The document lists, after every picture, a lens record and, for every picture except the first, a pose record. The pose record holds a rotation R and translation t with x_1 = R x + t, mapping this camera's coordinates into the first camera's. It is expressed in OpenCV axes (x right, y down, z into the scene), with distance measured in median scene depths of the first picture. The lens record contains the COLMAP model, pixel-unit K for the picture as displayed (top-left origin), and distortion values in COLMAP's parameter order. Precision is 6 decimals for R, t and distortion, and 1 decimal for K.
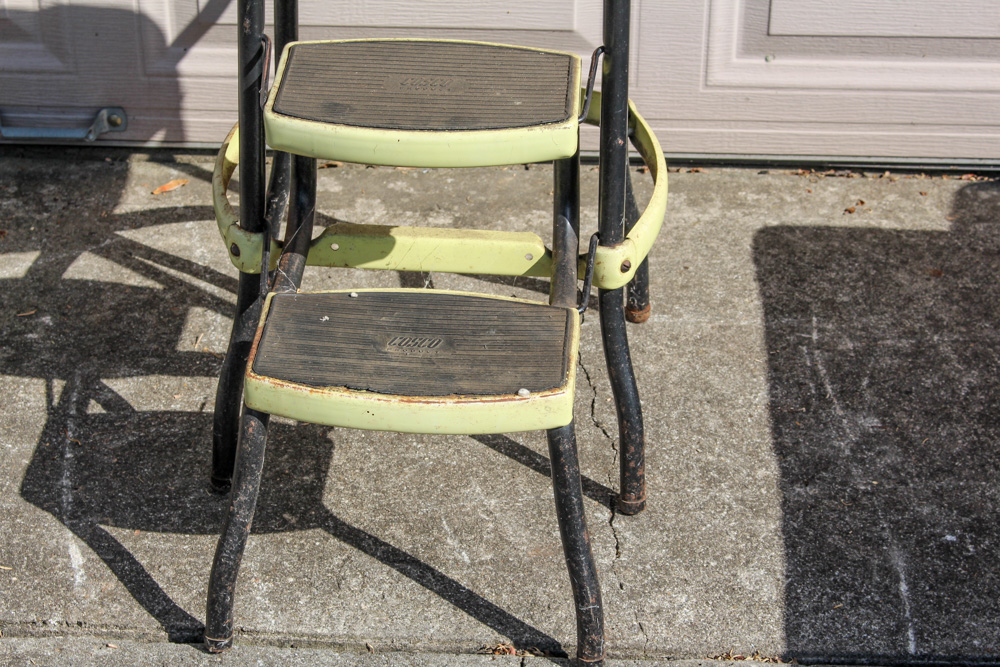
lens RADIAL K [[2361.8, 0, 502.0], [0, 2361.8, 343.4], [0, 0, 1]] dist [0.038441, 0.000000]
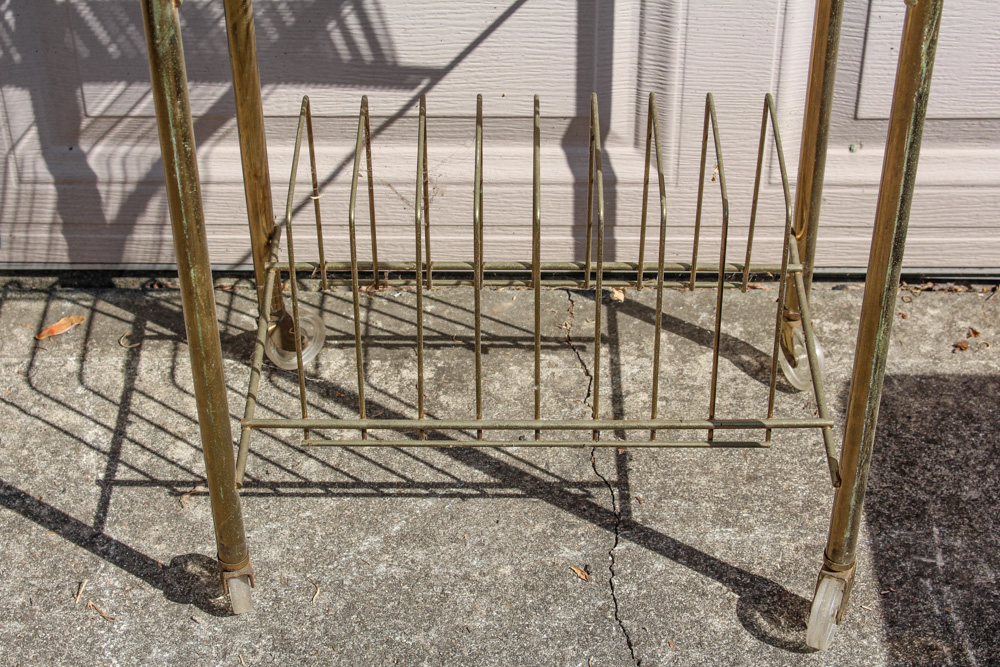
lens RADIAL K [[1927.7, 0, 496.4], [0, 1927.7, 333.0], [0, 0, 1]] dist [0.005467, 0.000000]
pose [[0.999797, -0.019471, 0.005237, -0.004650], [0.018993, 0.996652, 0.079527, -0.126074], [-0.006768, -0.079411, 0.996819, 0.436347]]
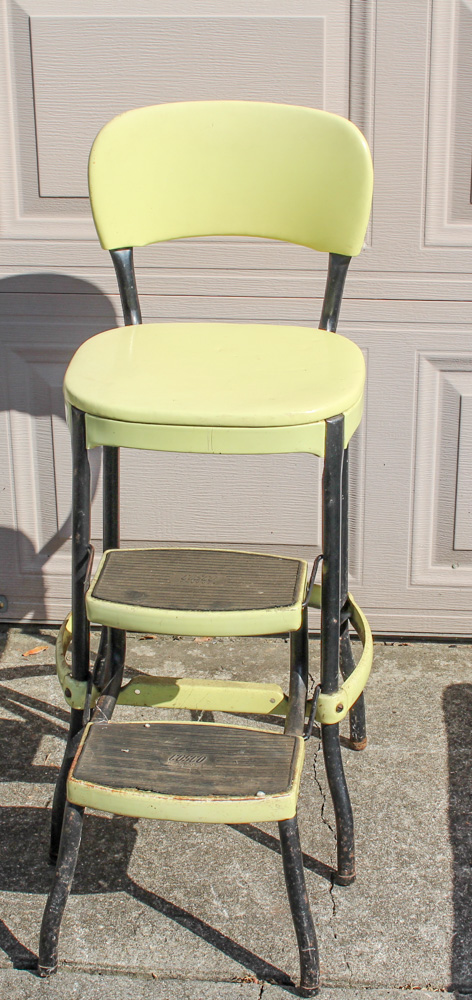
lens RADIAL K [[1725.3, 0, 250.6], [0, 1725.3, 498.9], [0, 0, 1]] dist [-0.120189, 0.000000]
pose [[0.999150, 0.008598, -0.040318, 0.035081], [-0.014984, 0.986860, -0.160883, 0.009615], [0.038405, 0.161350, 0.986150, -0.041964]]
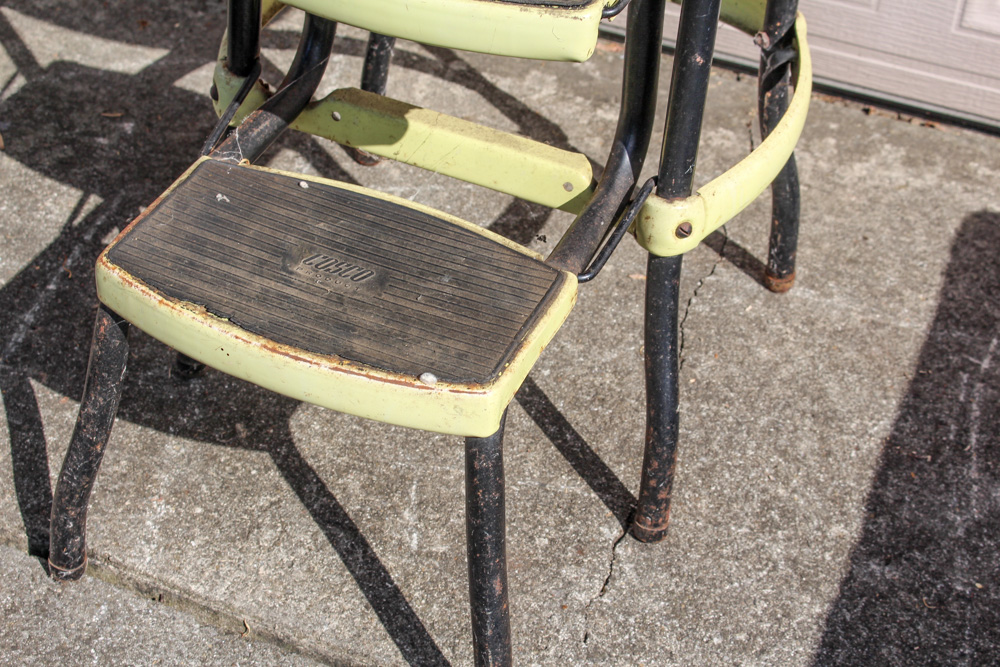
lens RADIAL K [[1761.0, 0, 509.2], [0, 1761.0, 336.7], [0, 0, 1]] dist [-0.017905, 0.000000]
pose [[0.939868, 0.250846, -0.231787, 0.121032], [-0.227915, 0.966088, 0.121360, -0.048592], [0.254369, -0.061235, 0.965167, 0.407895]]
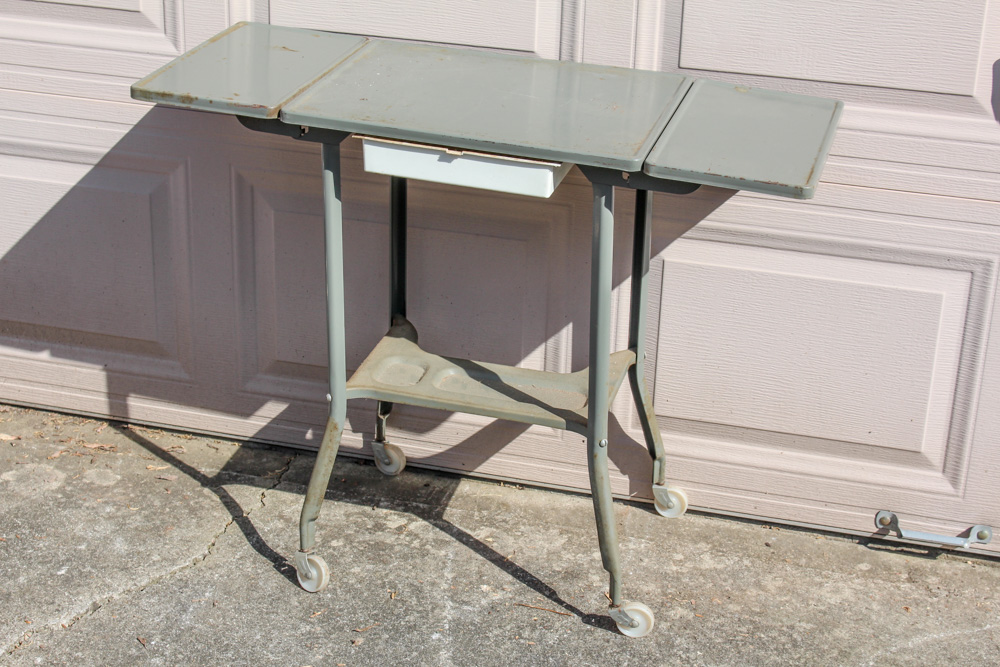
lens RADIAL K [[1800.2, 0, 502.1], [0, 1800.2, 331.2], [0, 0, 1]] dist [-0.010204, 0.000000]
pose [[0.975405, 0.113944, -0.188683, -0.287252], [-0.147114, 0.973992, -0.172326, 0.011104], [0.164140, 0.195845, 0.966800, -0.068755]]
